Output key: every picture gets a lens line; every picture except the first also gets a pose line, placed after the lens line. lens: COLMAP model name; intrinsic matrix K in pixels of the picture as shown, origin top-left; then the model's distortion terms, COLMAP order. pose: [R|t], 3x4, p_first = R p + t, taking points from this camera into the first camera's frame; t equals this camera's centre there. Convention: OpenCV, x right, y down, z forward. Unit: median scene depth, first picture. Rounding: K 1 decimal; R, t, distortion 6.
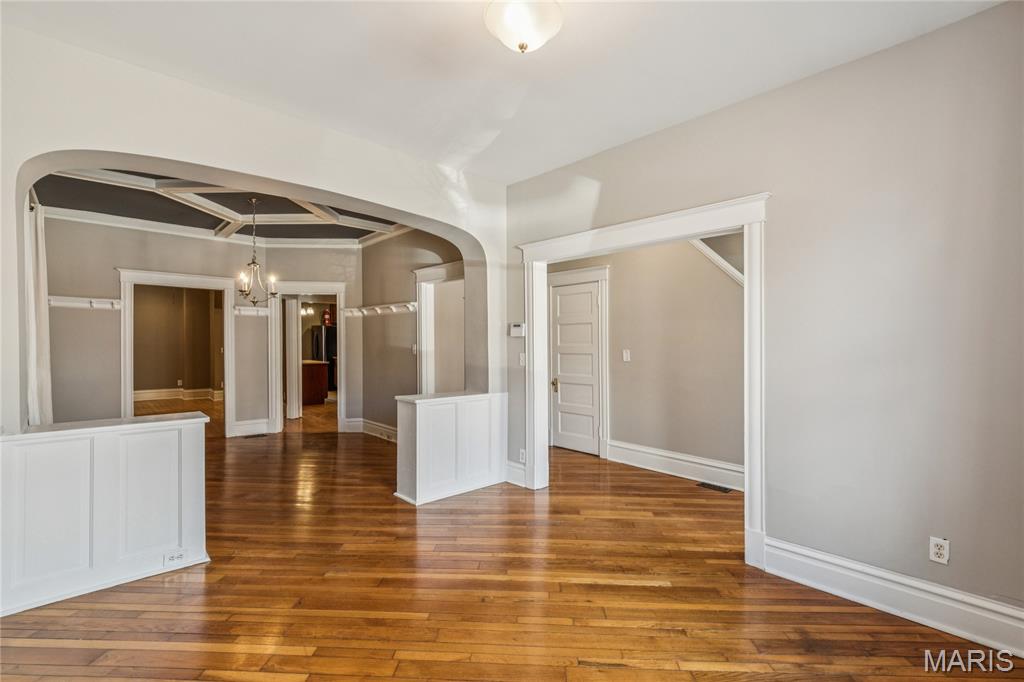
lens RADIAL K [[454.7, 0, 521.6], [0, 454.7, 342.0], [0, 0, 1]] dist [-0.000950, -0.000085]
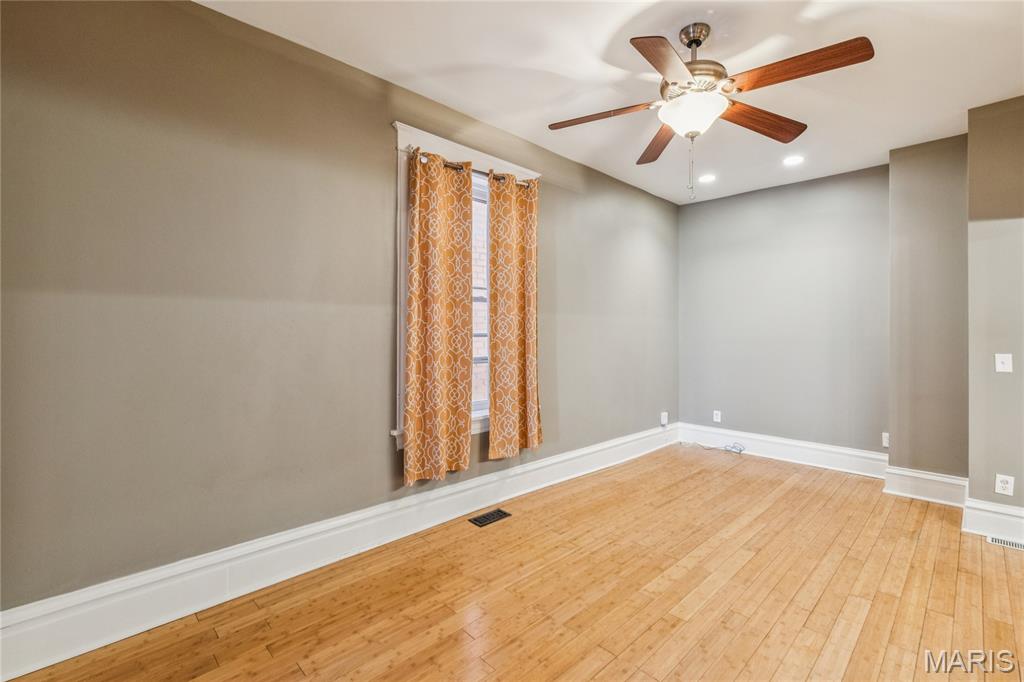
lens RADIAL K [[457.9, 0, 510.4], [0, 457.9, 331.2], [0, 0, 1]] dist [-0.002186, -0.000631]
pose [[0.007967, -0.004756, -0.999957, -0.617537], [-0.003619, 0.999982, -0.004785, 0.000730], [0.999962, 0.003657, 0.007950, 1.140629]]
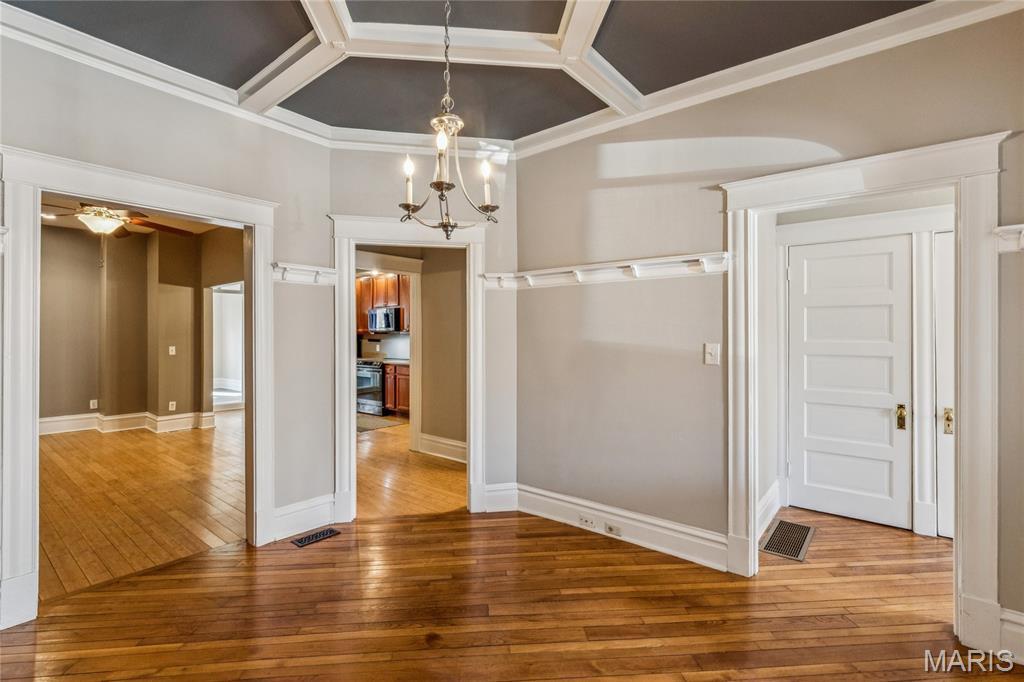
lens RADIAL K [[467.8, 0, 510.8], [0, 467.8, 331.1], [0, 0, 1]] dist [0.003877, 0.000190]
pose [[0.991832, 0.000394, 0.127553, -0.457613], [0.001056, 0.999936, -0.011303, -0.002150], [-0.127549, 0.011346, 0.991767, 0.496356]]
